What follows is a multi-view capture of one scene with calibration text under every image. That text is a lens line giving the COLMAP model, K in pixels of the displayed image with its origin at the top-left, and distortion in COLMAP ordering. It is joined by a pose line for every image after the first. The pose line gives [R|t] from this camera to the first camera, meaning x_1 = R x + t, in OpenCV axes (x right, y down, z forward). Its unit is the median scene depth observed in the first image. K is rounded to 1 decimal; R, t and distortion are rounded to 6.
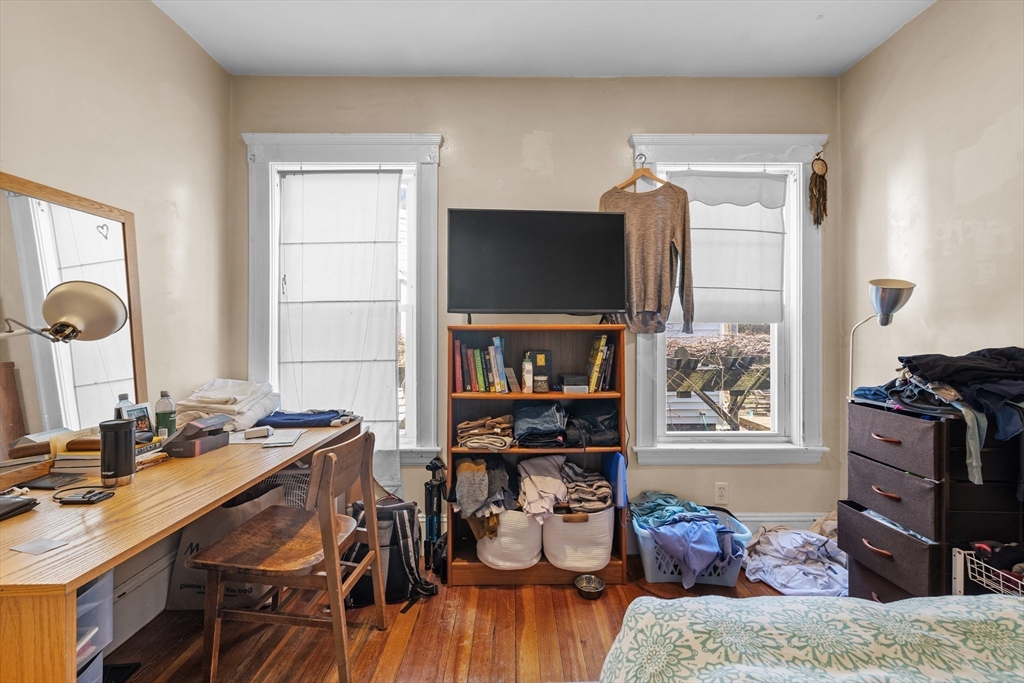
lens RADIAL K [[442.6, 0, 513.1], [0, 442.6, 327.0], [0, 0, 1]] dist [-0.001293, -0.000556]
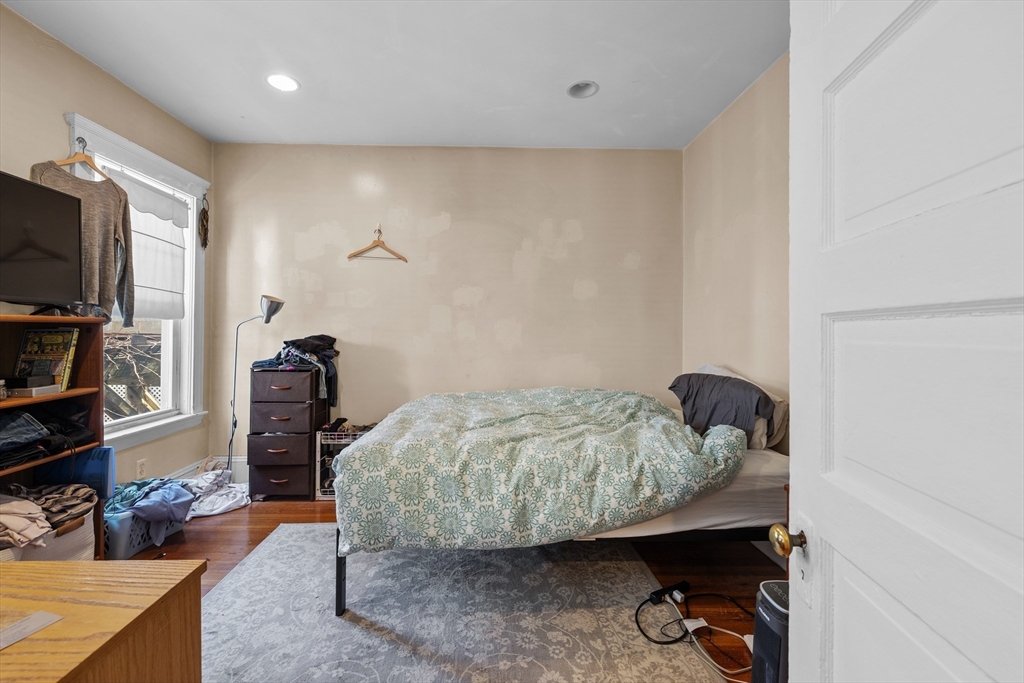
lens RADIAL K [[438.6, 0, 509.0], [0, 438.6, 327.6], [0, 0, 1]] dist [0.000146, -0.000156]
pose [[-0.026387, 0.006605, 0.999630, -0.743154], [-0.018148, 0.999810, -0.007085, 0.006688], [-0.999487, -0.018328, -0.026262, 0.111475]]
